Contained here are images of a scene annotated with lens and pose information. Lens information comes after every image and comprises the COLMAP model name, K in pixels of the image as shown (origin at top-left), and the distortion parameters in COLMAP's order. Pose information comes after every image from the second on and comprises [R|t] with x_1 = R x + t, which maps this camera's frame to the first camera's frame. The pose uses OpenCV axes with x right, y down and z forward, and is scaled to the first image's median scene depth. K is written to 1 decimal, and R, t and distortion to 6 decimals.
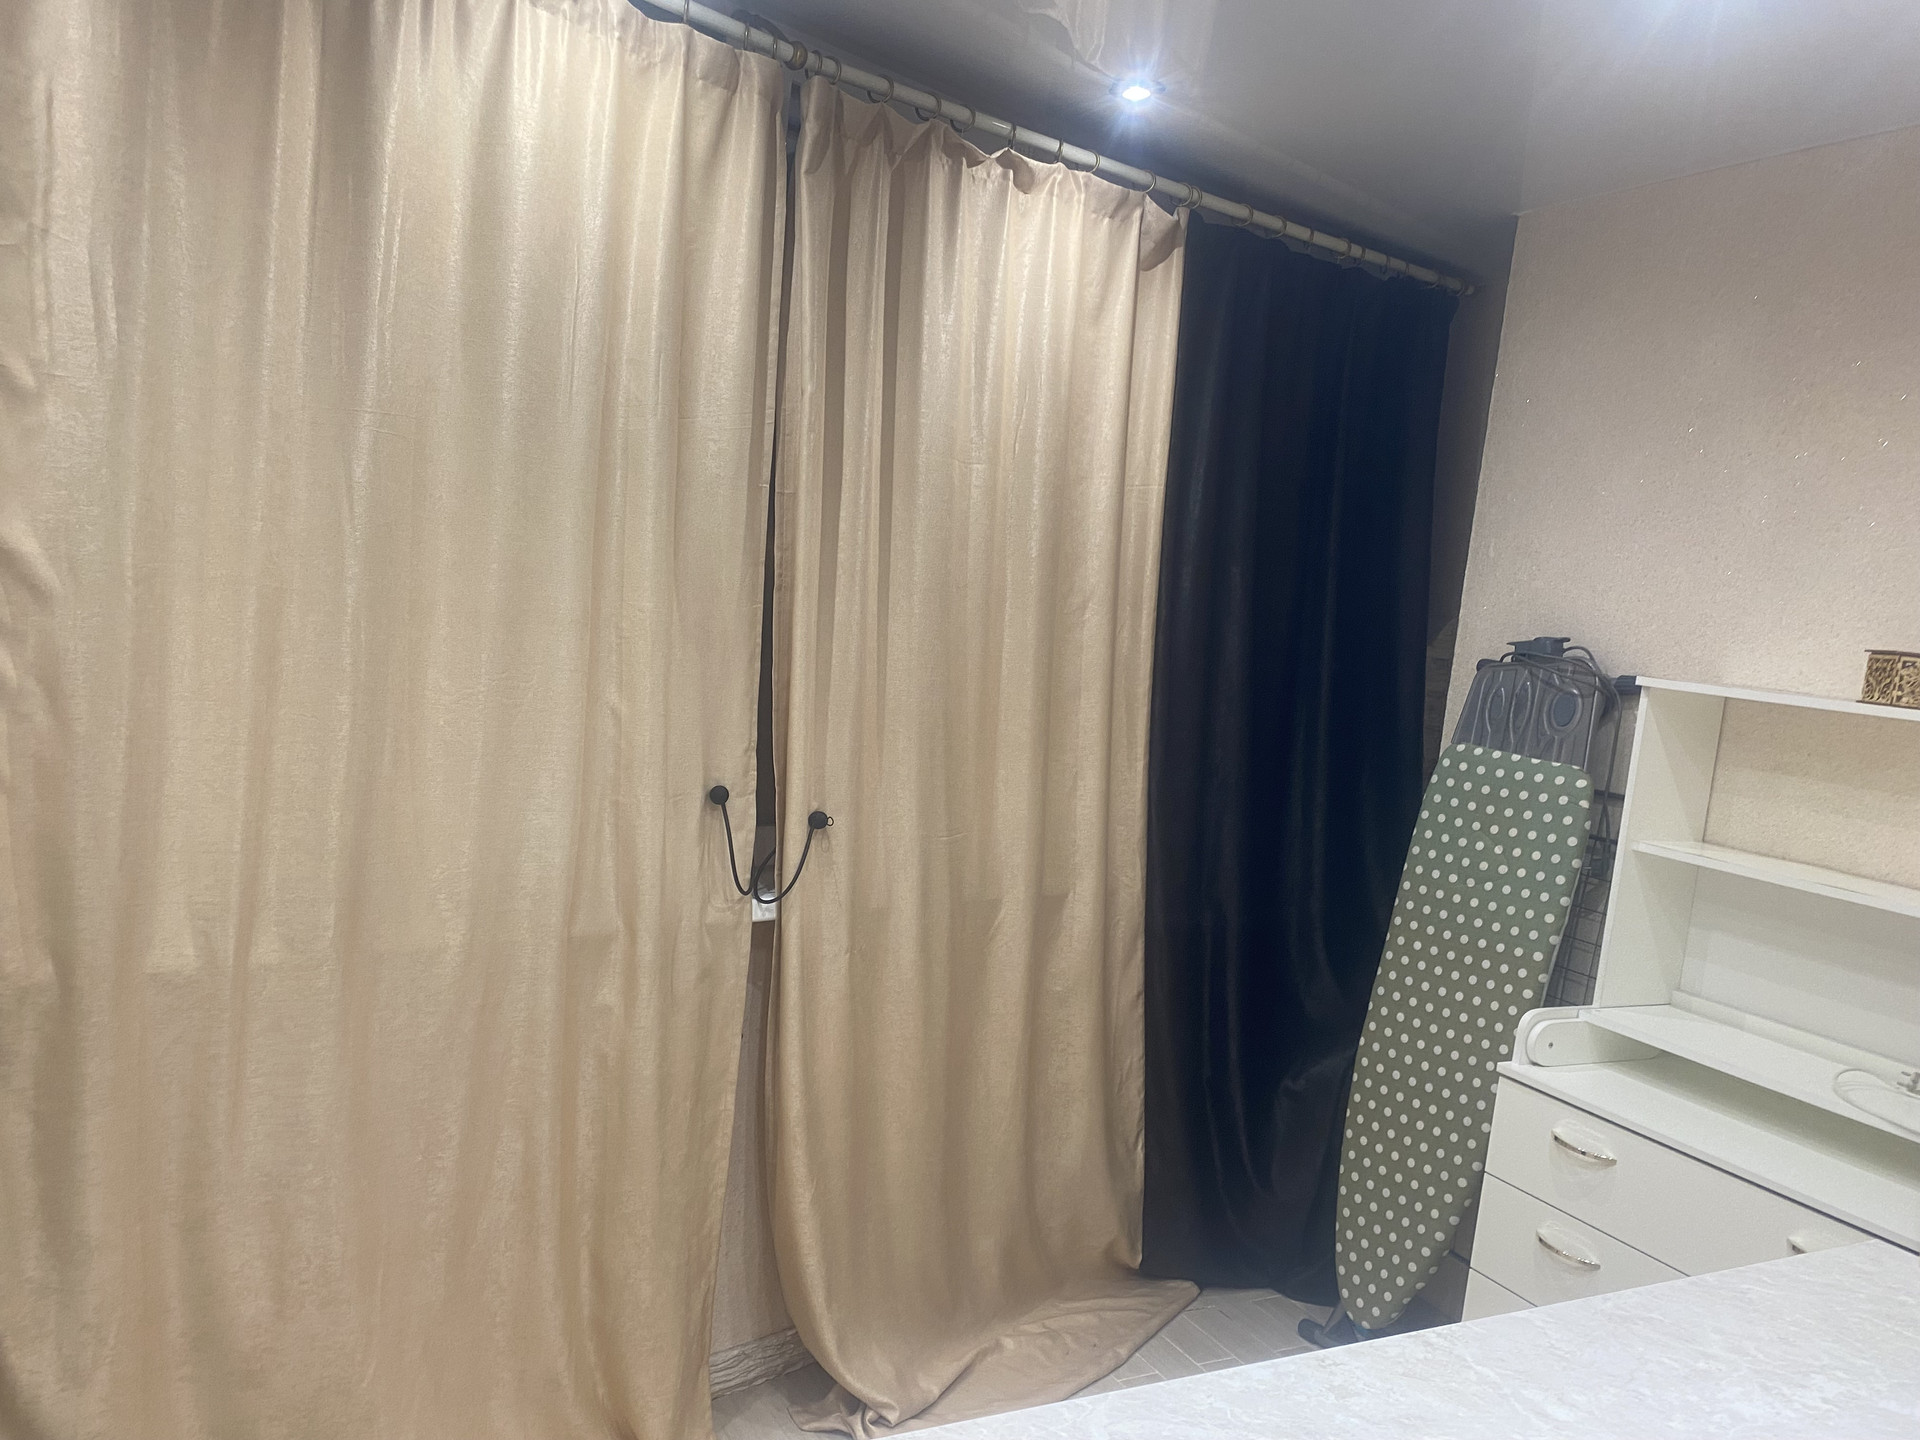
lens RADIAL K [[1460.8, 0, 964.7], [0, 1460.8, 738.4], [0, 0, 1]] dist [0.023247, -0.024398]
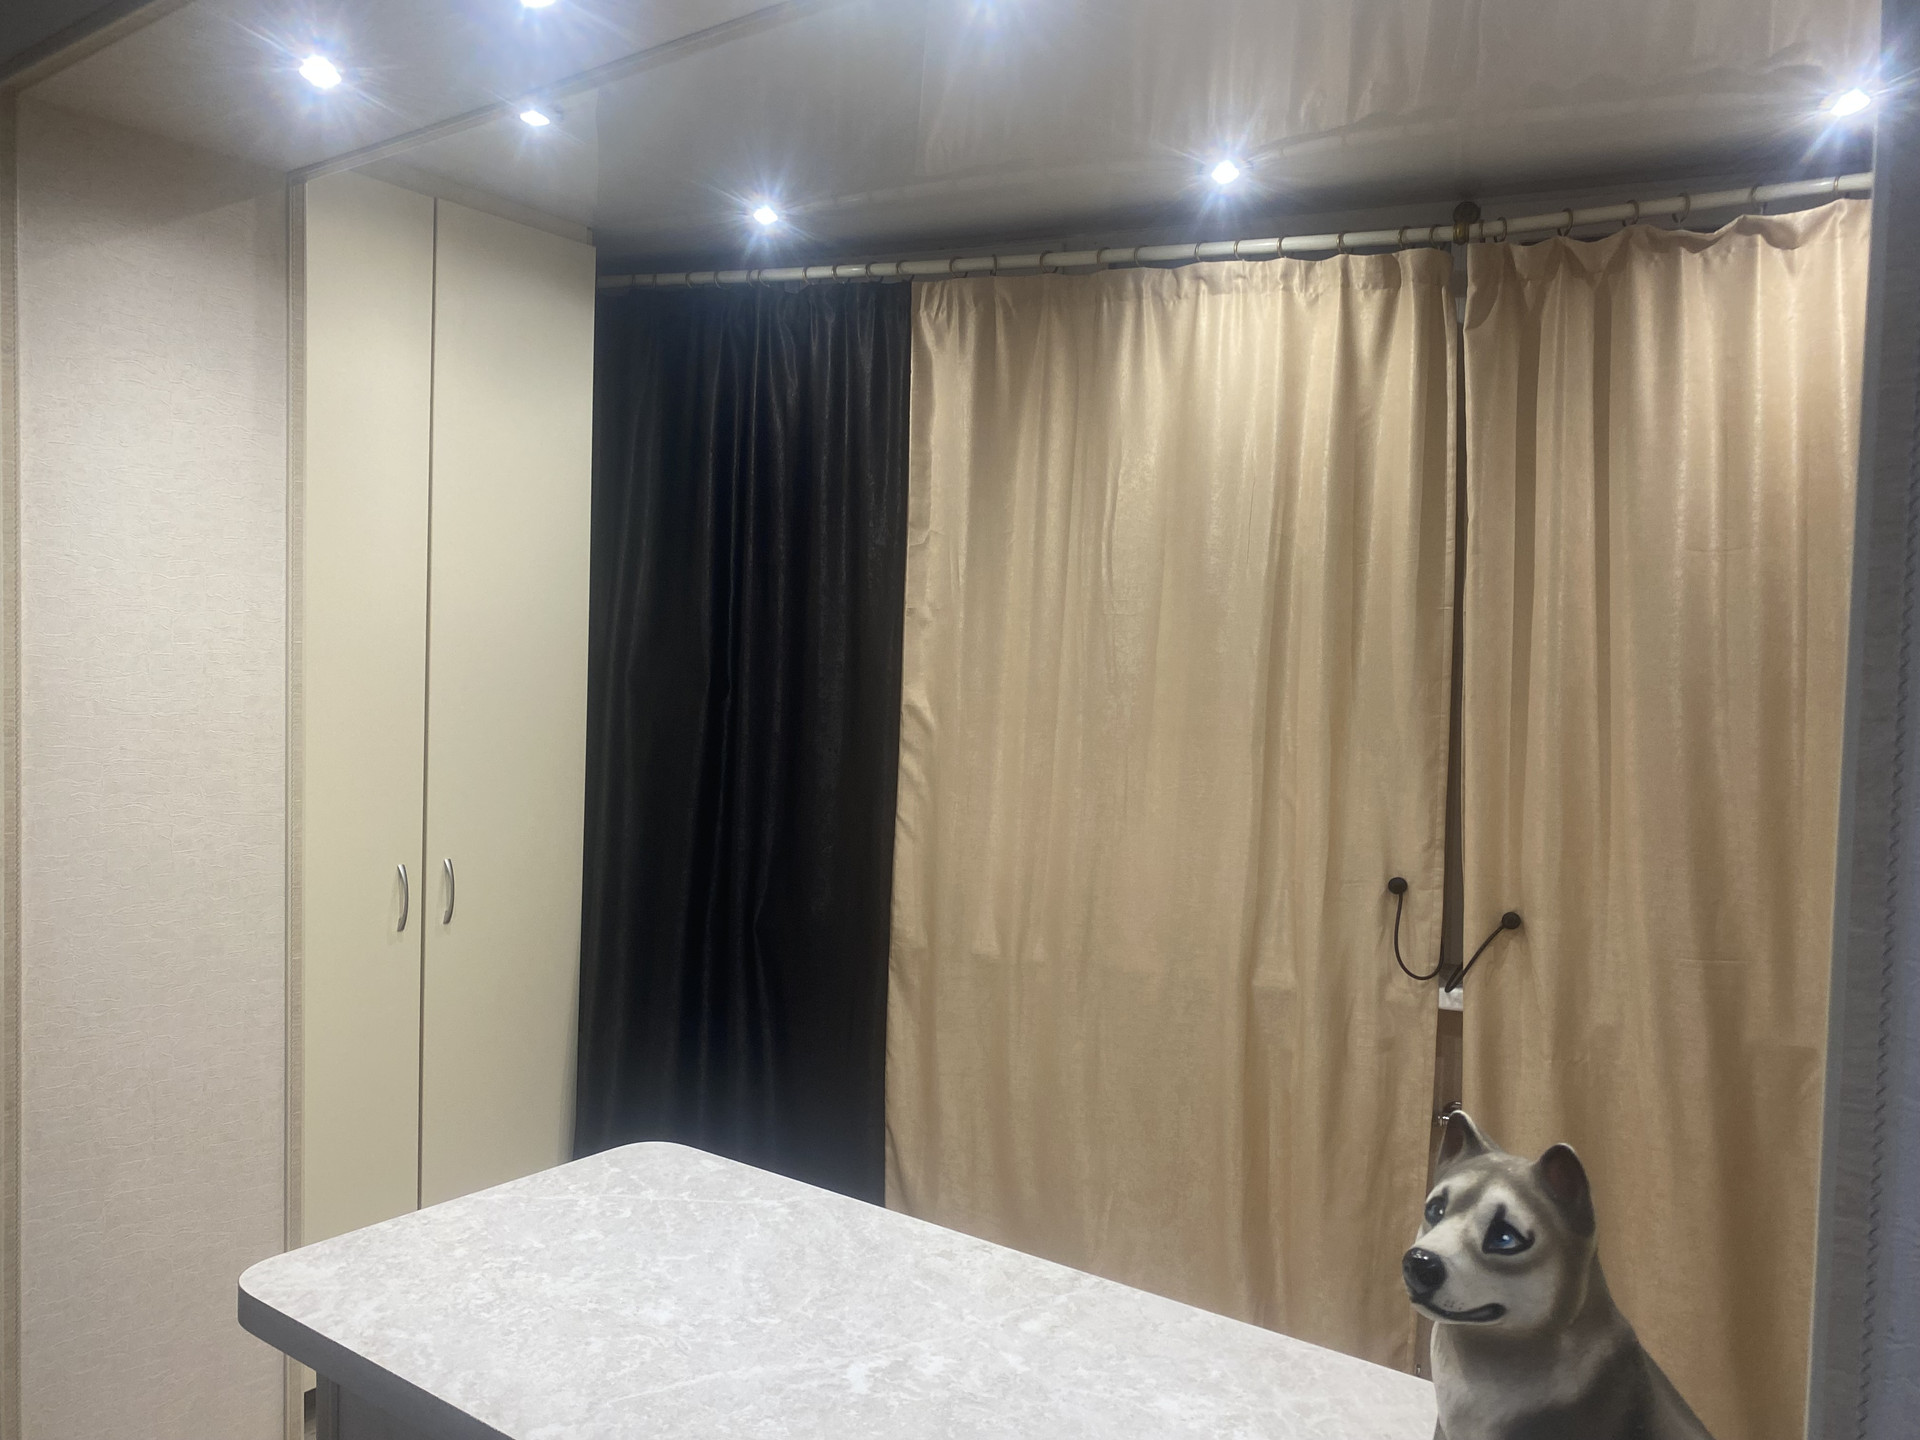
lens RADIAL K [[1460.8, 0, 906.8], [0, 1460.8, 730.6], [0, 0, 1]] dist [0.023247, -0.024398]
pose [[0.394580, -0.039855, -0.917997, 0.715512], [-0.066873, 0.995164, -0.071950, 0.025415], [0.916425, 0.089779, 0.390007, 0.196755]]
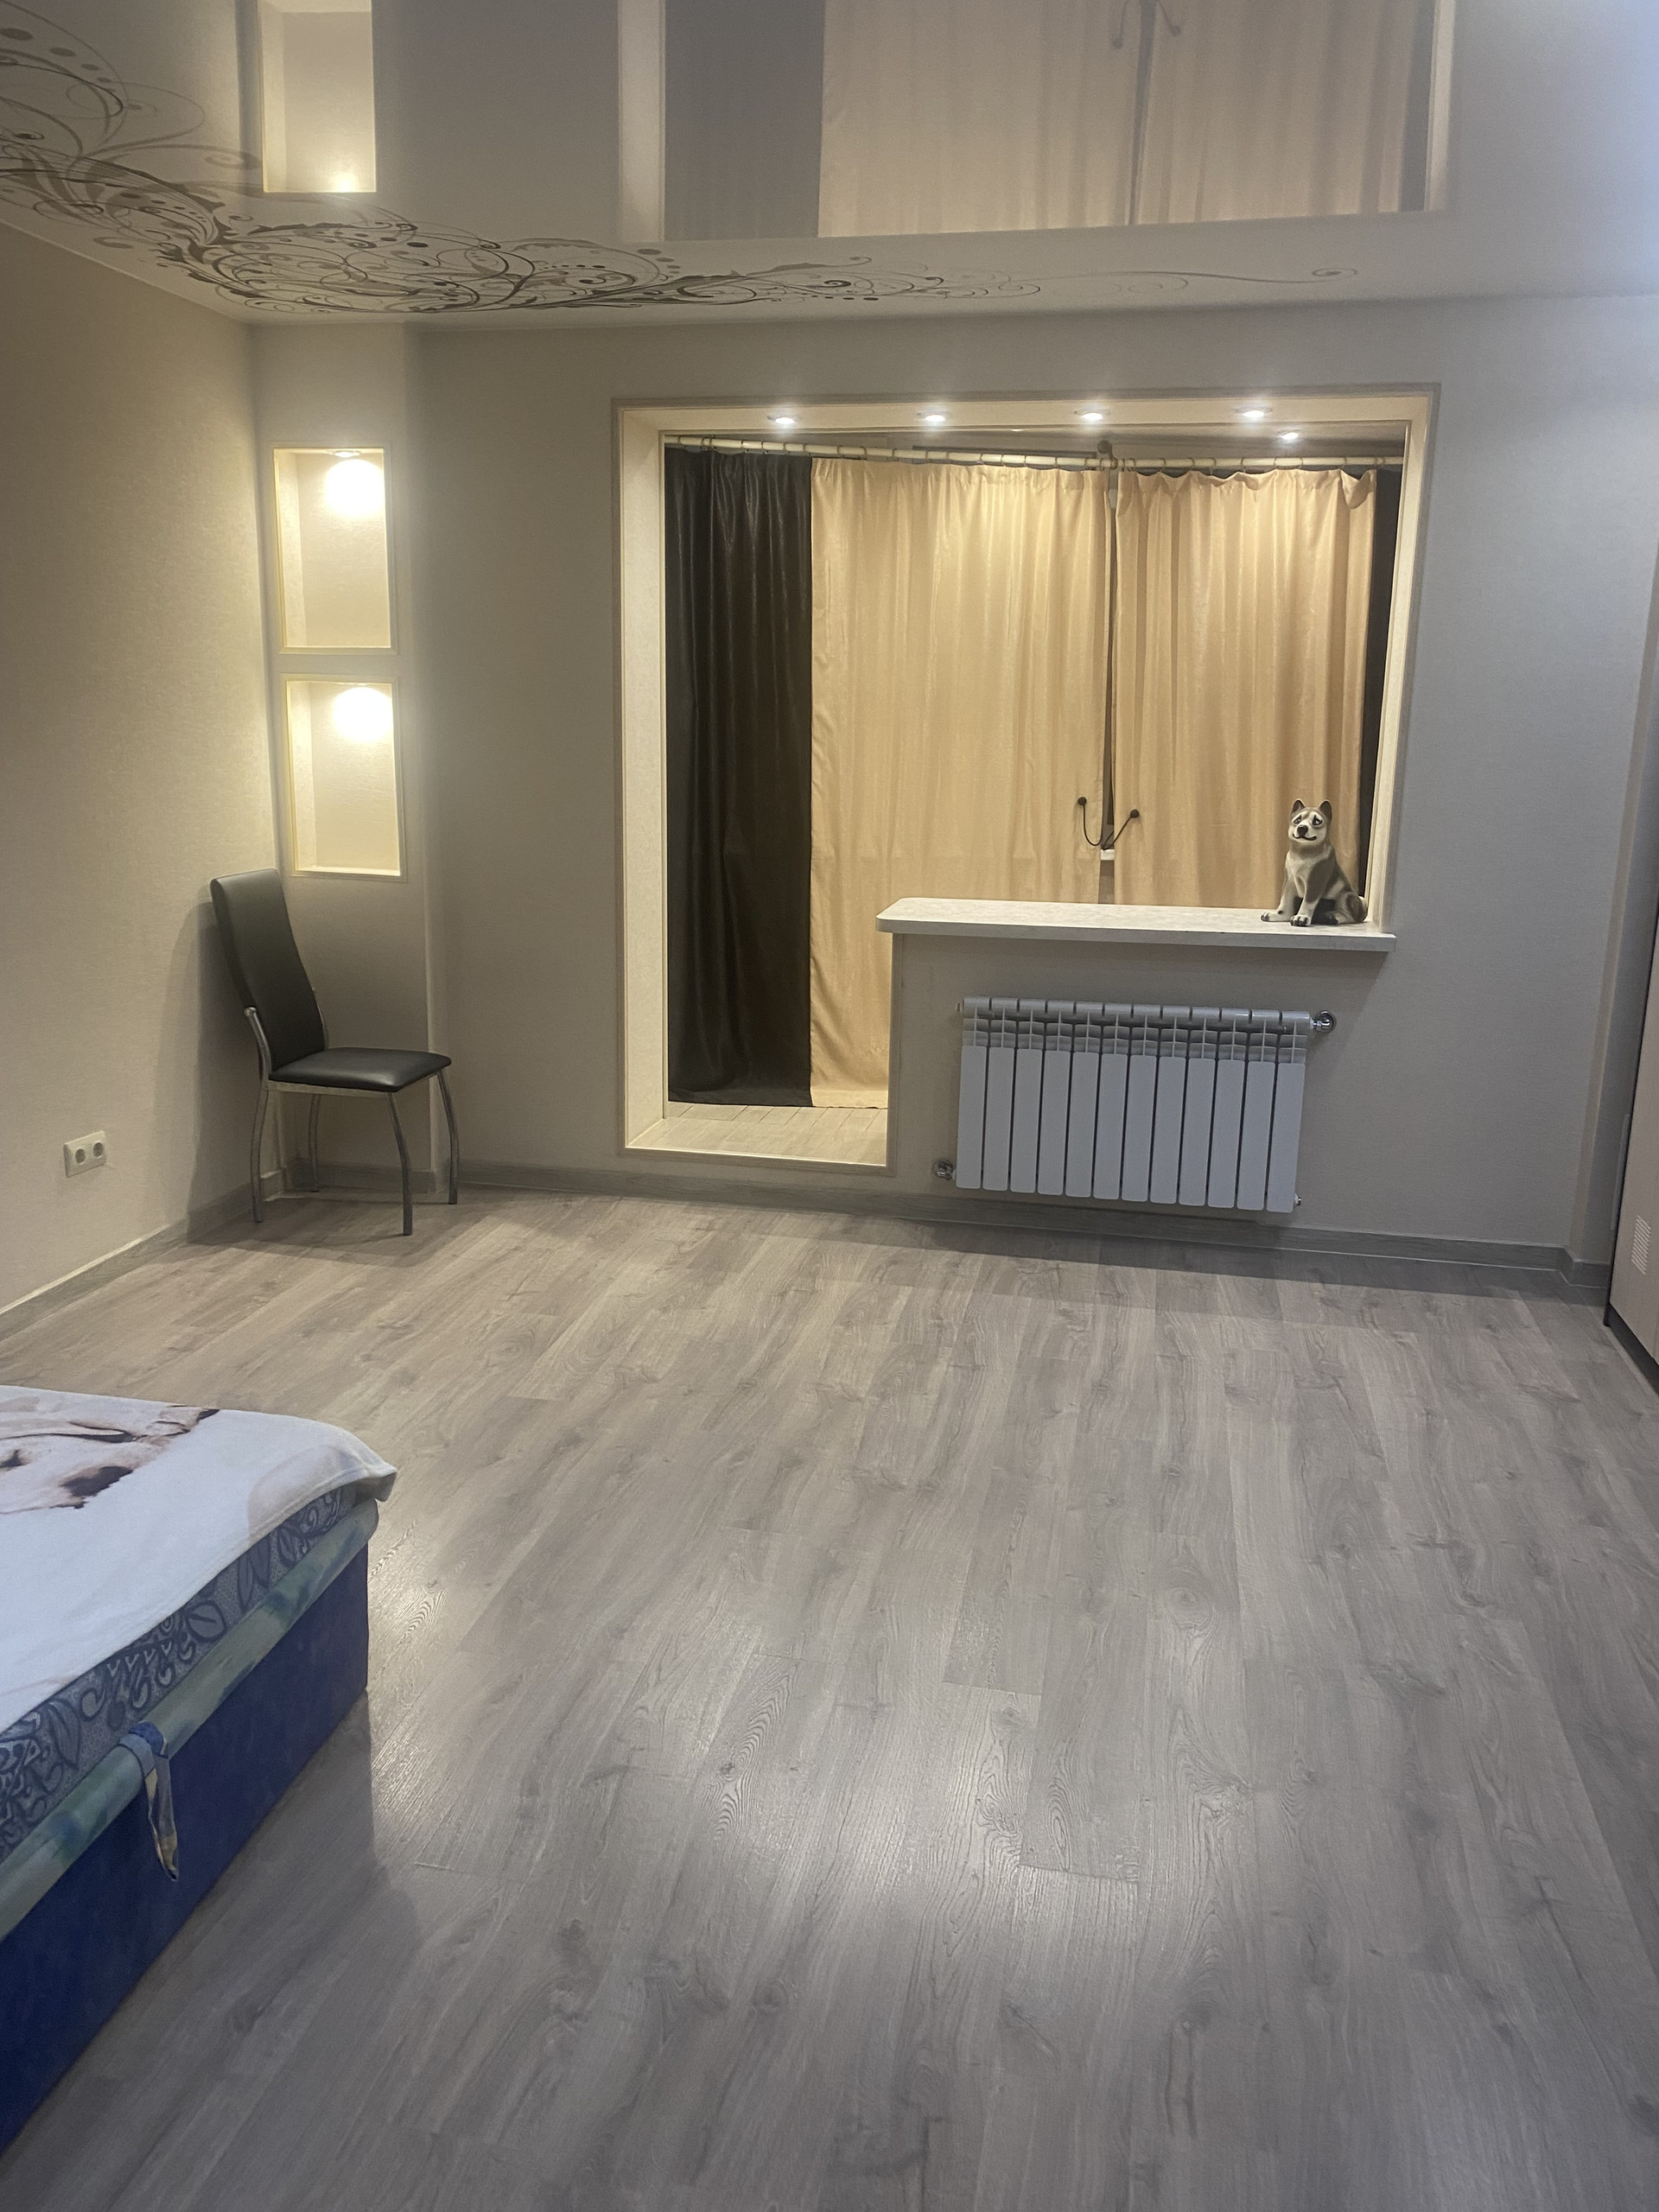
lens RADIAL K [[1683.0, 0, 813.6], [0, 1683.0, 1084.8], [0, 0, 1]] dist [0.023247, -0.024398]
pose [[0.763457, 0.058126, -0.643238, 1.208358], [0.002287, 0.995692, 0.092690, 0.230466], [0.645855, -0.072236, 0.760035, -1.279272]]
